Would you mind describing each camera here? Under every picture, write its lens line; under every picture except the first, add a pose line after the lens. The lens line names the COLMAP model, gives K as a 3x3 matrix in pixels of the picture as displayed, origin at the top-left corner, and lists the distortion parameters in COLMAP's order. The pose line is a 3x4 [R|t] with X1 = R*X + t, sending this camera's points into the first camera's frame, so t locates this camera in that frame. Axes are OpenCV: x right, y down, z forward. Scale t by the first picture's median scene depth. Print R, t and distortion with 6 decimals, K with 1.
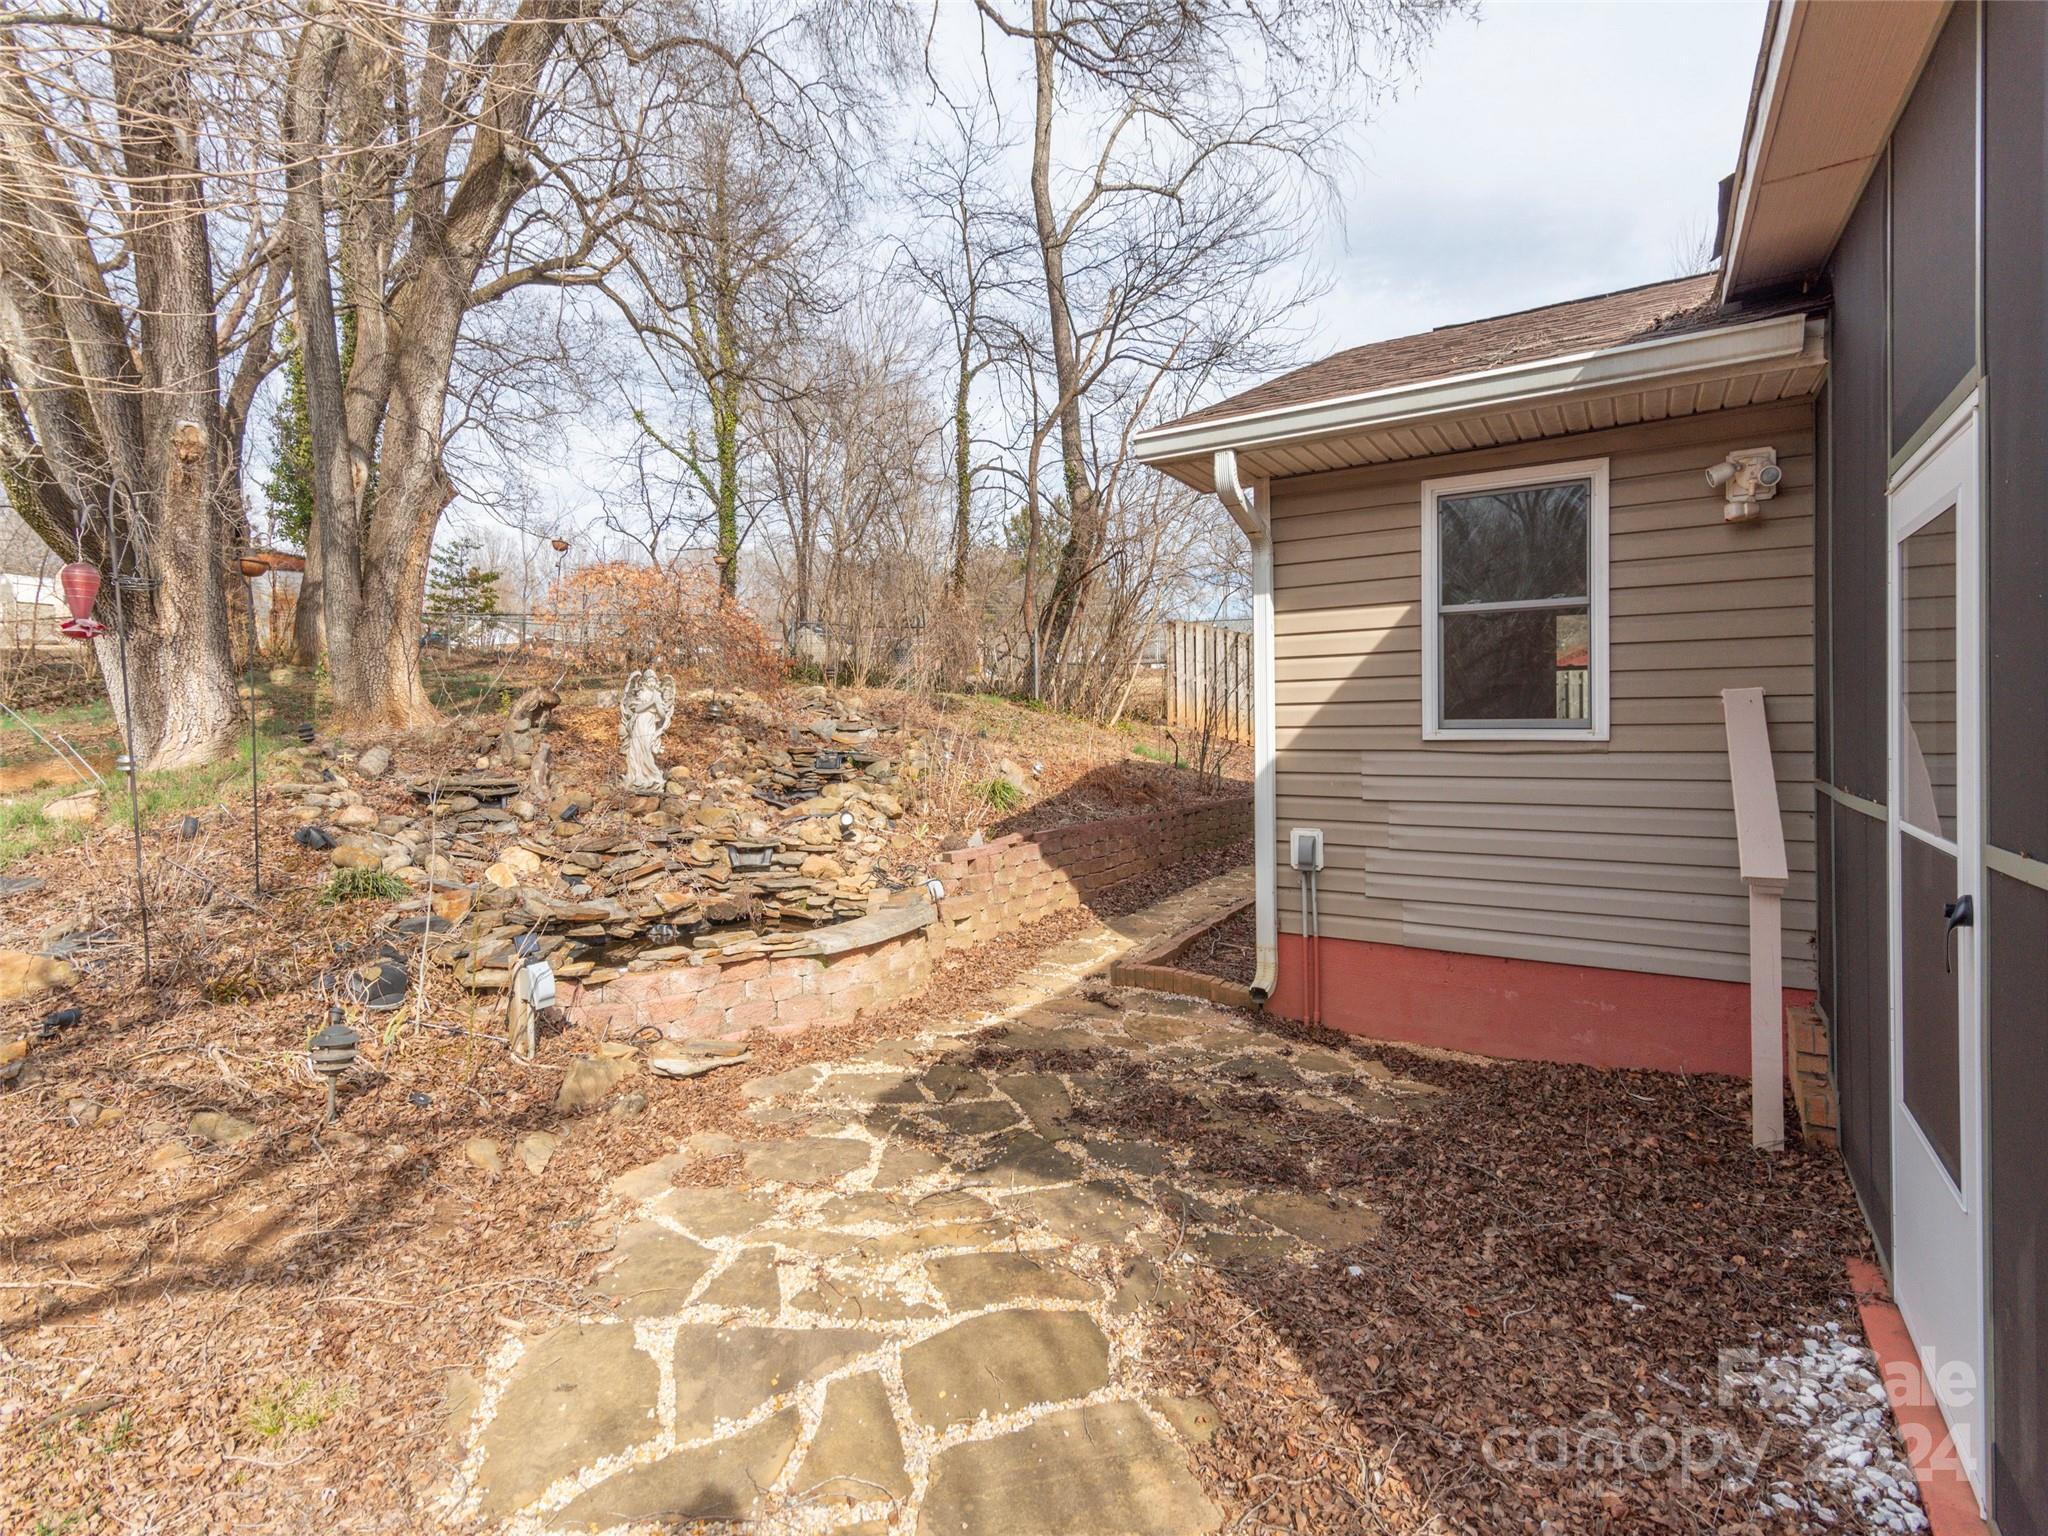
lens RADIAL K [[1018.8, 0, 1012.4], [0, 1018.8, 755.3], [0, 0, 1]] dist [0.009719, -0.000617]
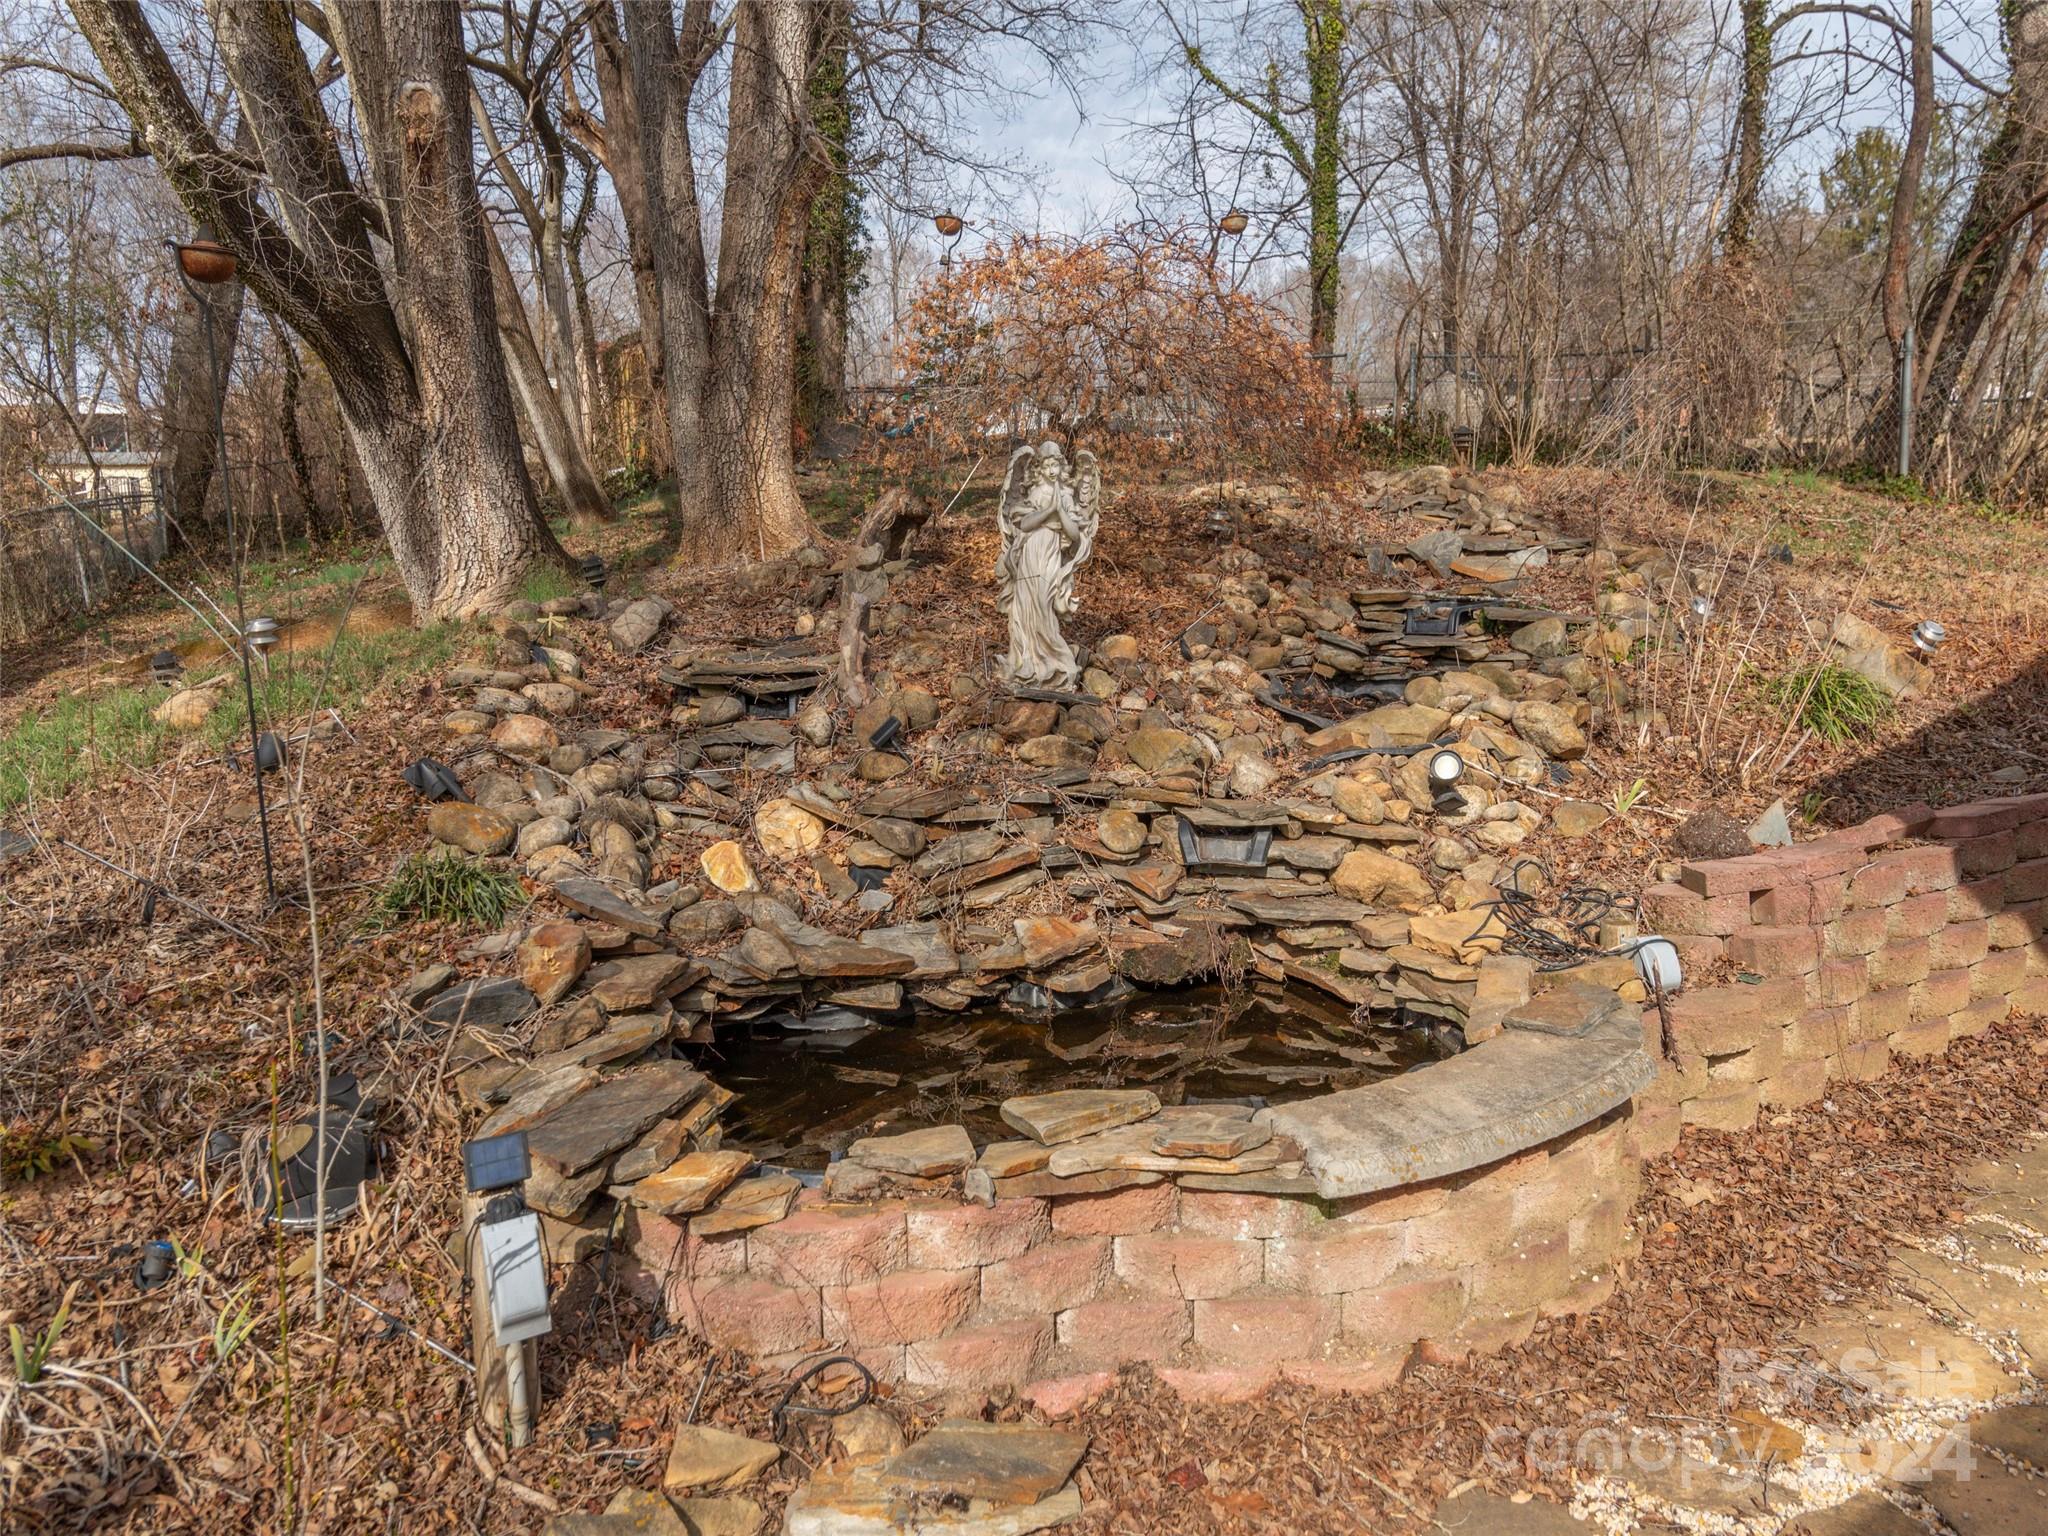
lens RADIAL K [[1514.0, 0, 1015.9], [0, 1514.0, 747.0], [0, 0, 1]] dist [0.003213, -0.002351]
pose [[0.885841, 0.044878, -0.461813, -0.024235], [0.006235, 0.994070, 0.108563, -0.015925], [0.463946, -0.099049, 0.880309, 0.316211]]
